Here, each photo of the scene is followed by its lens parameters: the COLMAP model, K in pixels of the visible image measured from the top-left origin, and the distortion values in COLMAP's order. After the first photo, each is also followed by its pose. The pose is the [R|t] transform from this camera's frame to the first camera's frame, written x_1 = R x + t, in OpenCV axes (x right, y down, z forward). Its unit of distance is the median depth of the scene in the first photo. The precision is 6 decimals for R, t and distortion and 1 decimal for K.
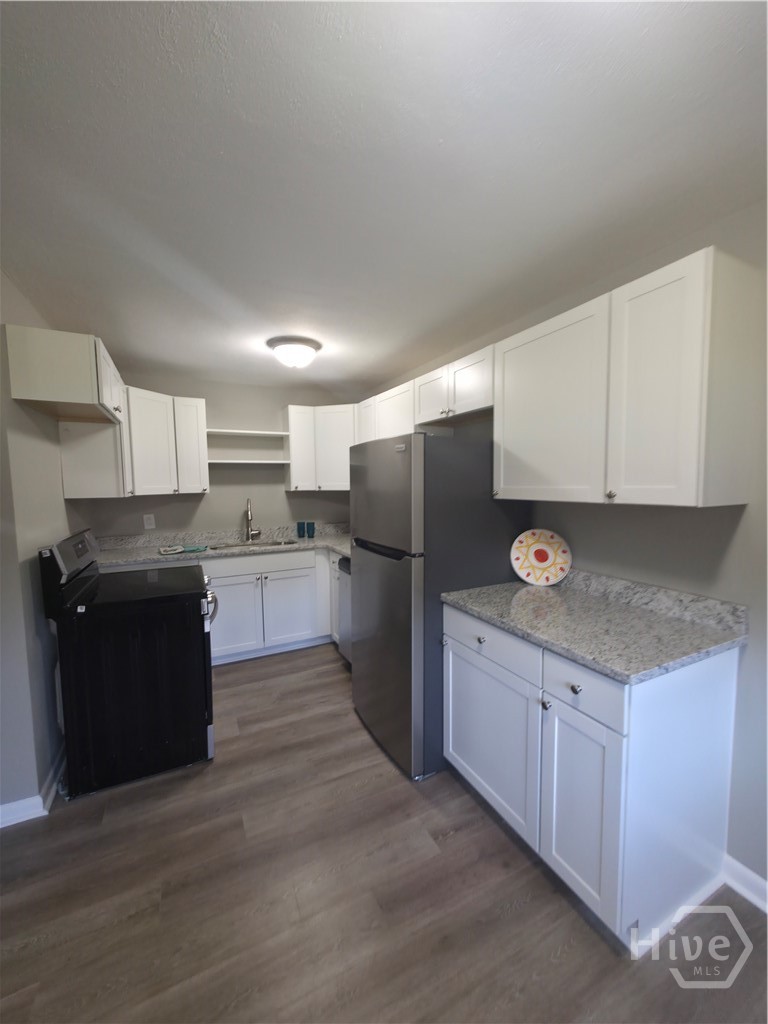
lens RADIAL K [[405.1, 0, 386.0], [0, 405.1, 516.8], [0, 0, 1]] dist [0.002093, 0.000689]
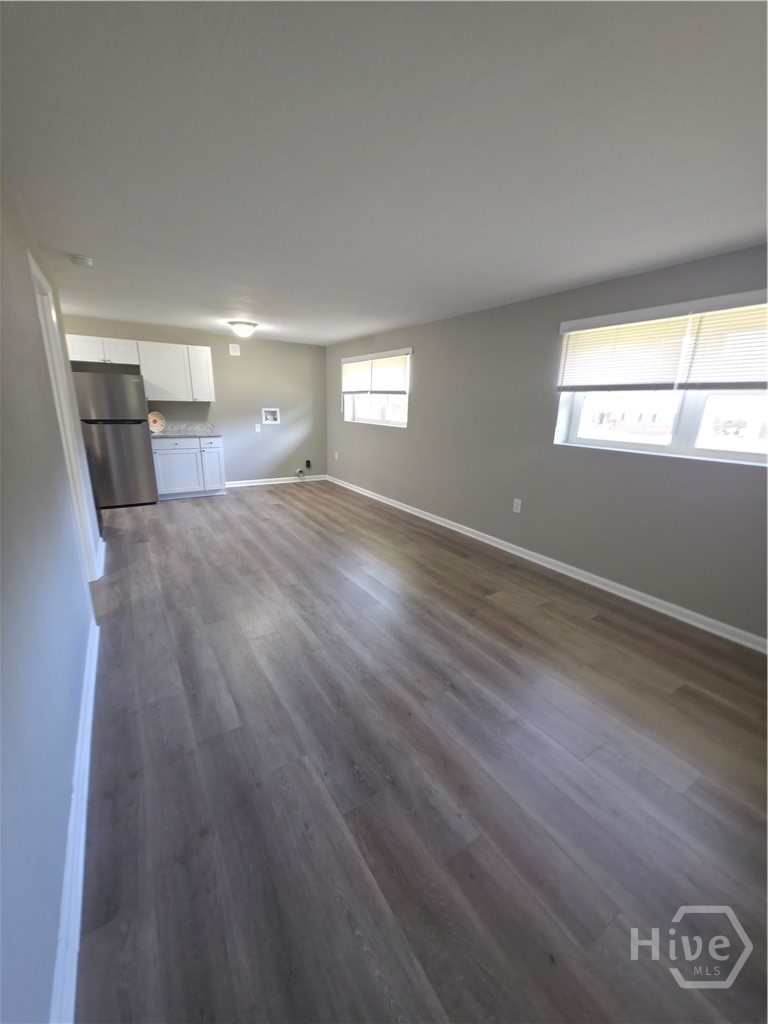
lens RADIAL K [[405.1, 0, 383.8], [0, 405.1, 517.4], [0, 0, 1]] dist [0.002093, 0.000689]
pose [[-0.093678, -0.264571, 0.959806, -2.333633], [0.062586, 0.960573, 0.270891, 0.062703], [-0.993634, 0.085446, -0.073426, -0.287156]]
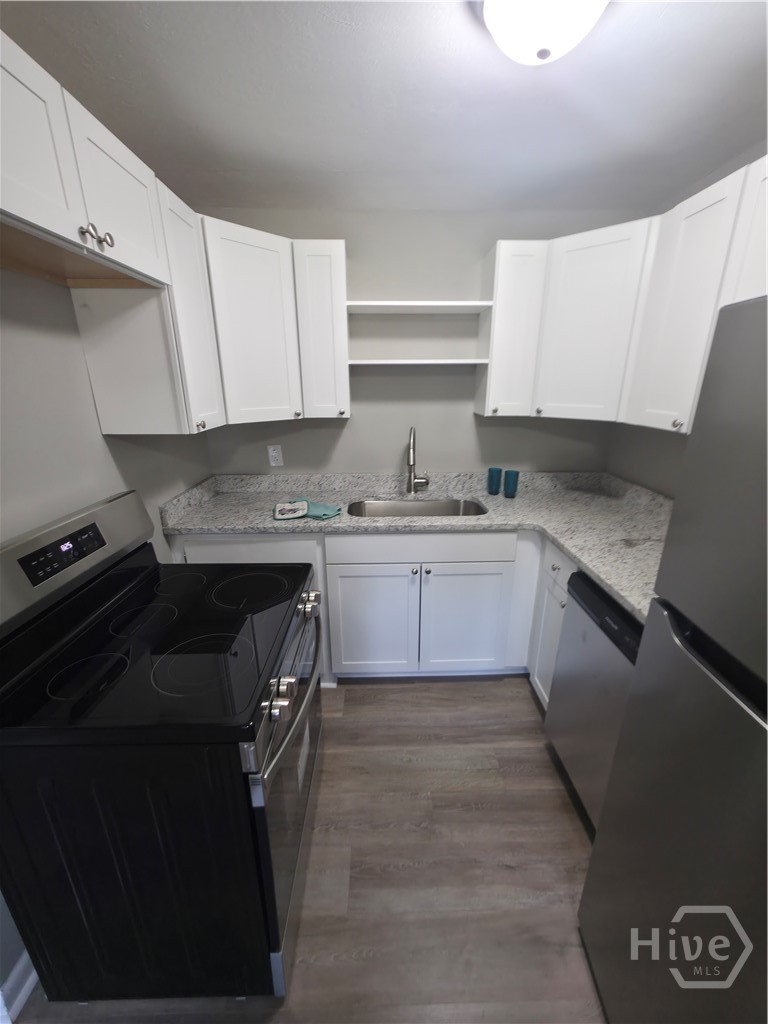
lens RADIAL K [[405.1, 0, 384.8], [0, 405.1, 514.9], [0, 0, 1]] dist [0.002093, 0.000689]
pose [[0.902346, 0.142092, -0.406918, -0.172841], [-0.043873, 0.969473, 0.241243, -0.093680], [0.428774, -0.199832, 0.881034, 0.650040]]
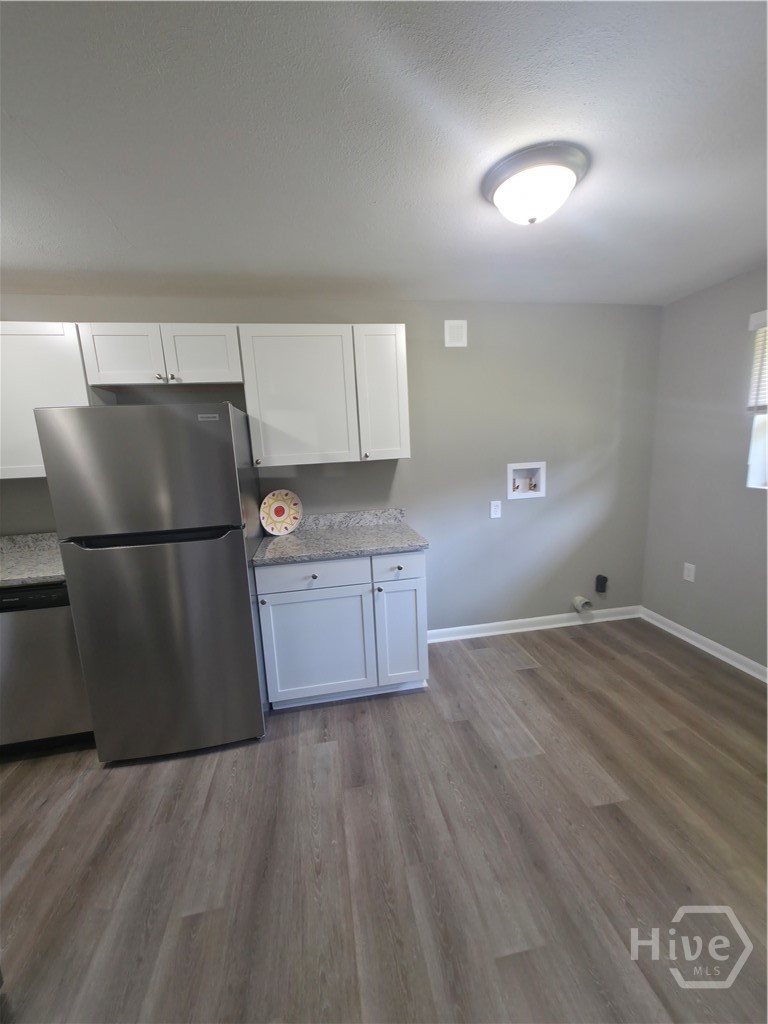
lens RADIAL K [[405.1, 0, 388.9], [0, 405.1, 514.6], [0, 0, 1]] dist [0.002093, 0.000689]
pose [[0.281364, -0.172441, 0.943980, -0.606193], [0.125279, 0.981903, 0.142027, -0.024799], [-0.951388, 0.078299, 0.297875, 0.273307]]
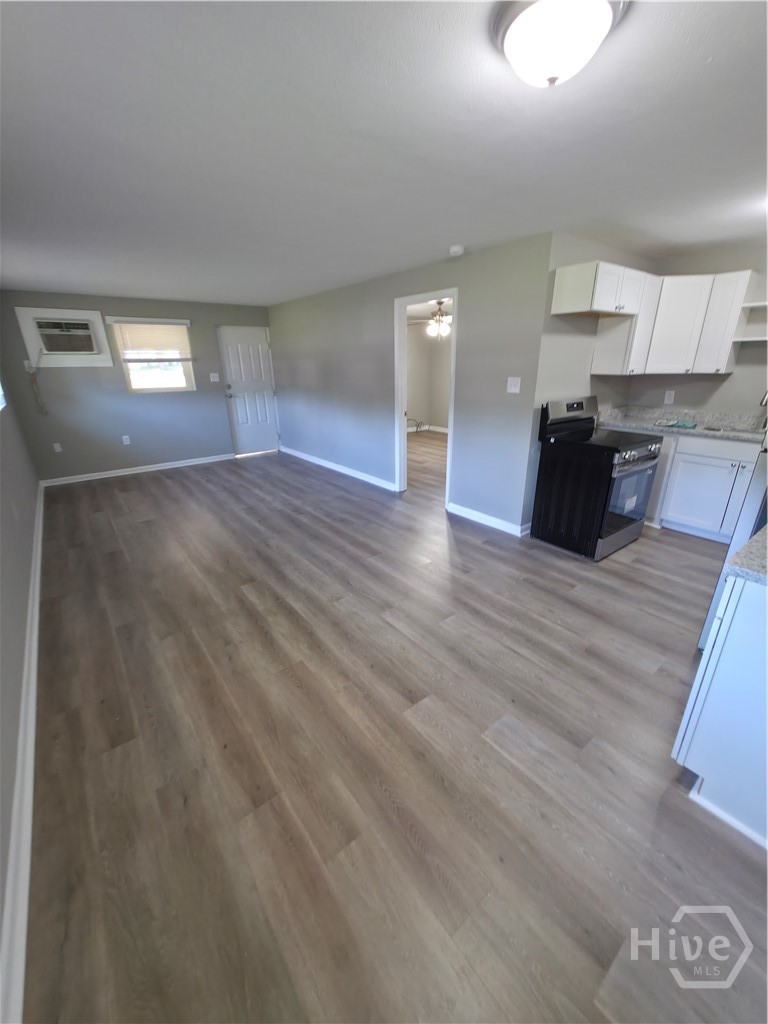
lens RADIAL K [[405.1, 0, 385.6], [0, 405.1, 513.8], [0, 0, 1]] dist [0.002093, 0.000689]
pose [[0.191851, 0.352933, -0.915768, 0.654027], [-0.074201, 0.935647, 0.345049, -0.024614], [0.978615, 0.001753, 0.205693, -0.066136]]
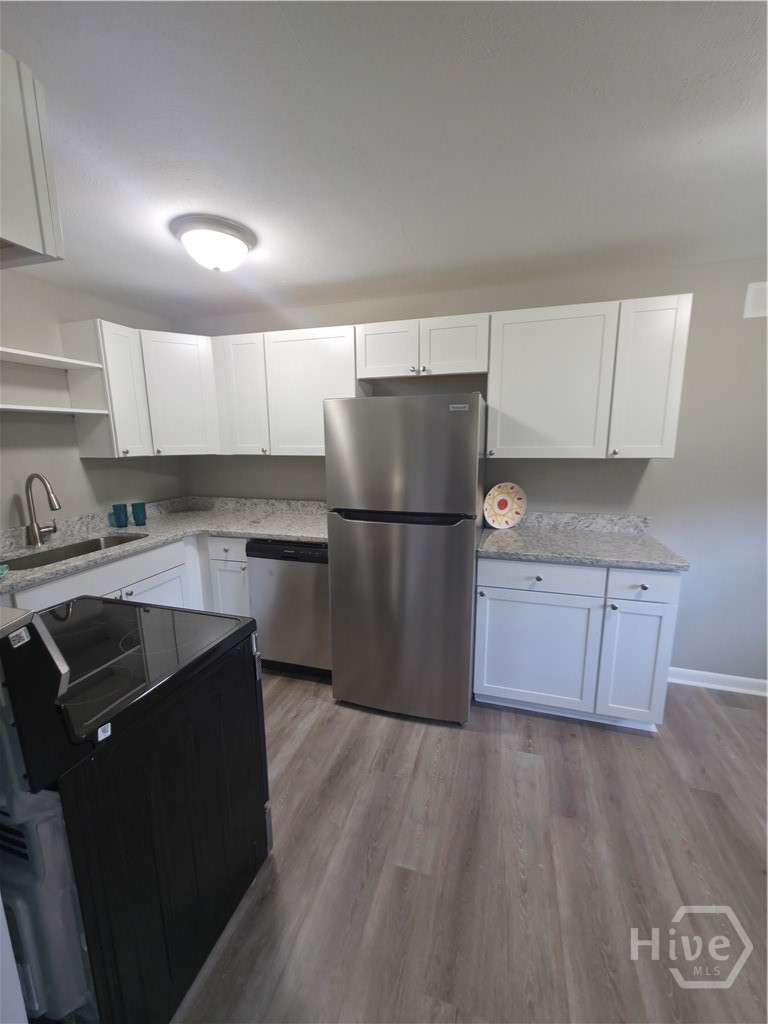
lens RADIAL K [[405.1, 0, 390.3], [0, 405.1, 515.5], [0, 0, 1]] dist [0.002093, 0.000689]
pose [[0.687167, -0.132601, 0.714296, -0.626688], [0.063926, 0.990424, 0.122364, -0.036088], [-0.723682, -0.038422, 0.689064, 0.354755]]
